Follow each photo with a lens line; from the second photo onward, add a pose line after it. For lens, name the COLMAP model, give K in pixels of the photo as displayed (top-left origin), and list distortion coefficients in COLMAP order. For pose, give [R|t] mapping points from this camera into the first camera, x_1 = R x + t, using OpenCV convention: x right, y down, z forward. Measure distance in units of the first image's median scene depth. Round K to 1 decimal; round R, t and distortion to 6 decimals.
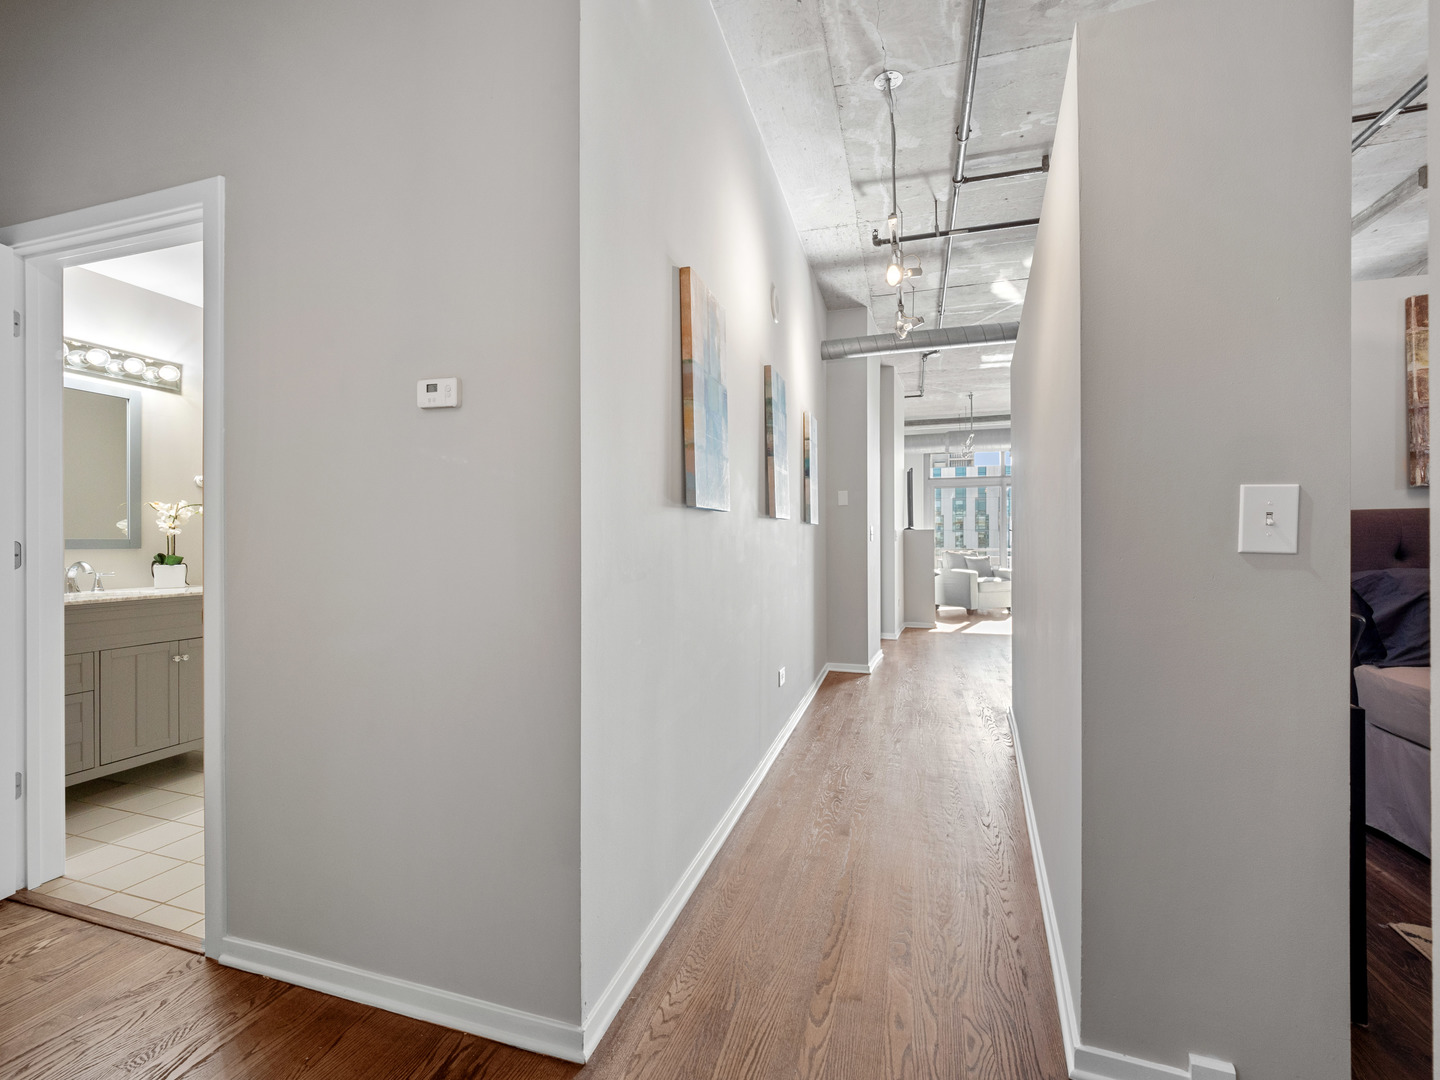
lens RADIAL K [[604.6, 0, 762.9], [0, 604.6, 542.8], [0, 0, 1]] dist [-0.010718, 0.000327]
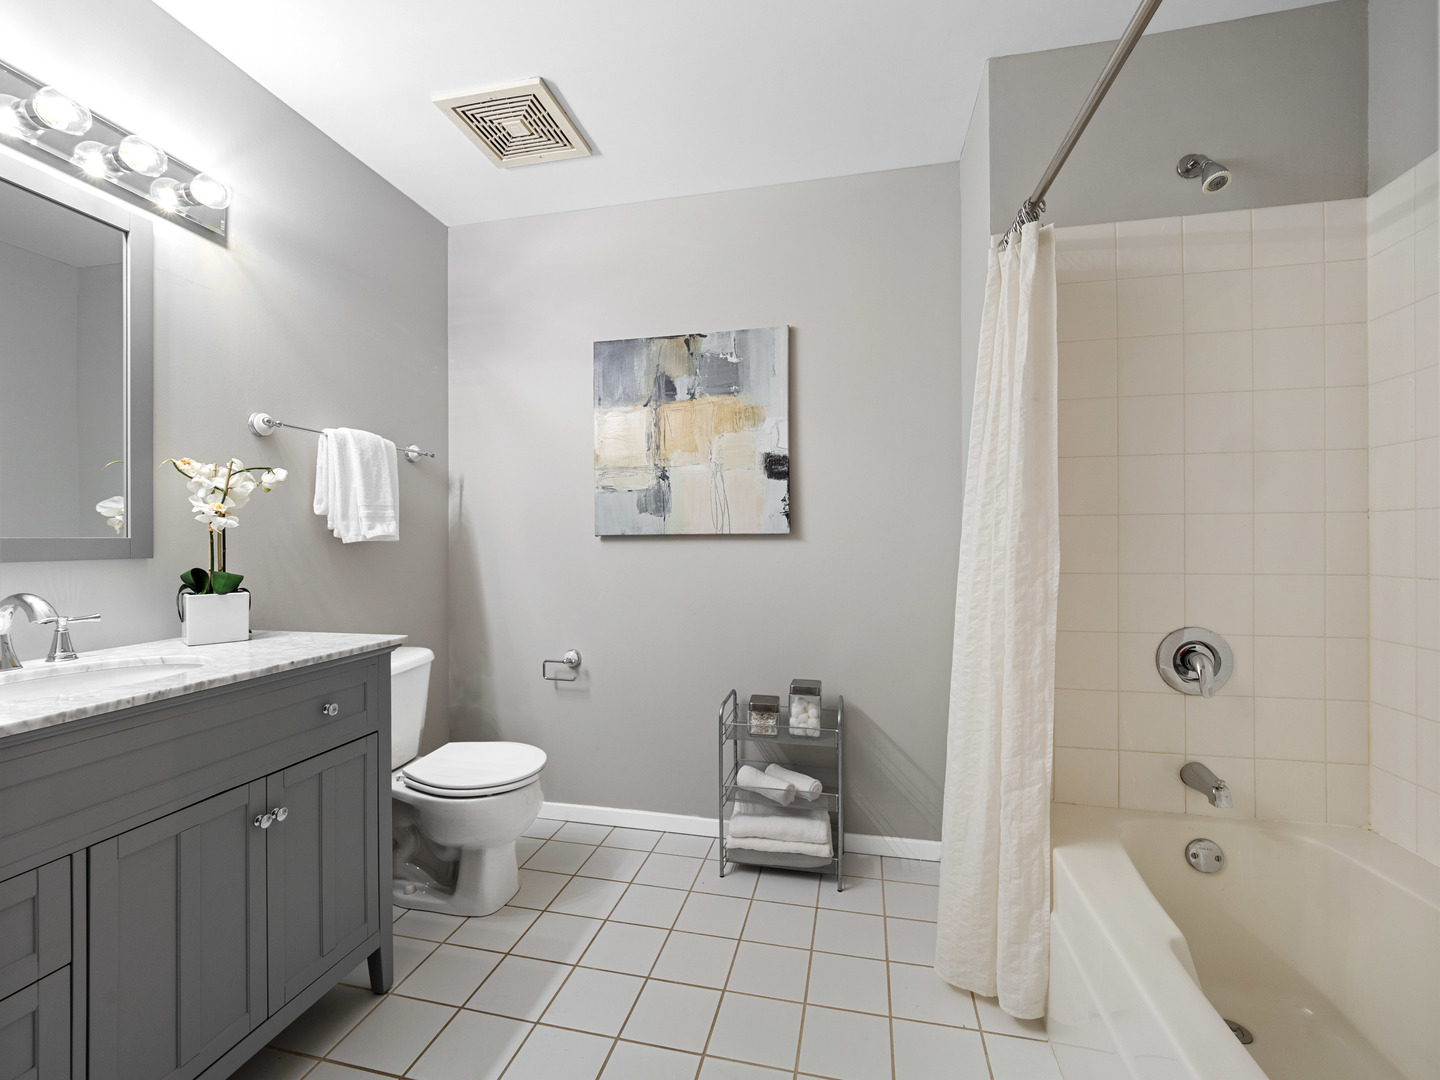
lens RADIAL K [[604.6, 0, 734.6], [0, 604.6, 538.4], [0, 0, 1]] dist [-0.010718, 0.000327]
pose [[0.999151, -0.009449, 0.040095, -0.606420], [0.009700, 0.999935, -0.006067, 0.000955], [-0.040036, 0.006451, 0.999177, 0.516376]]
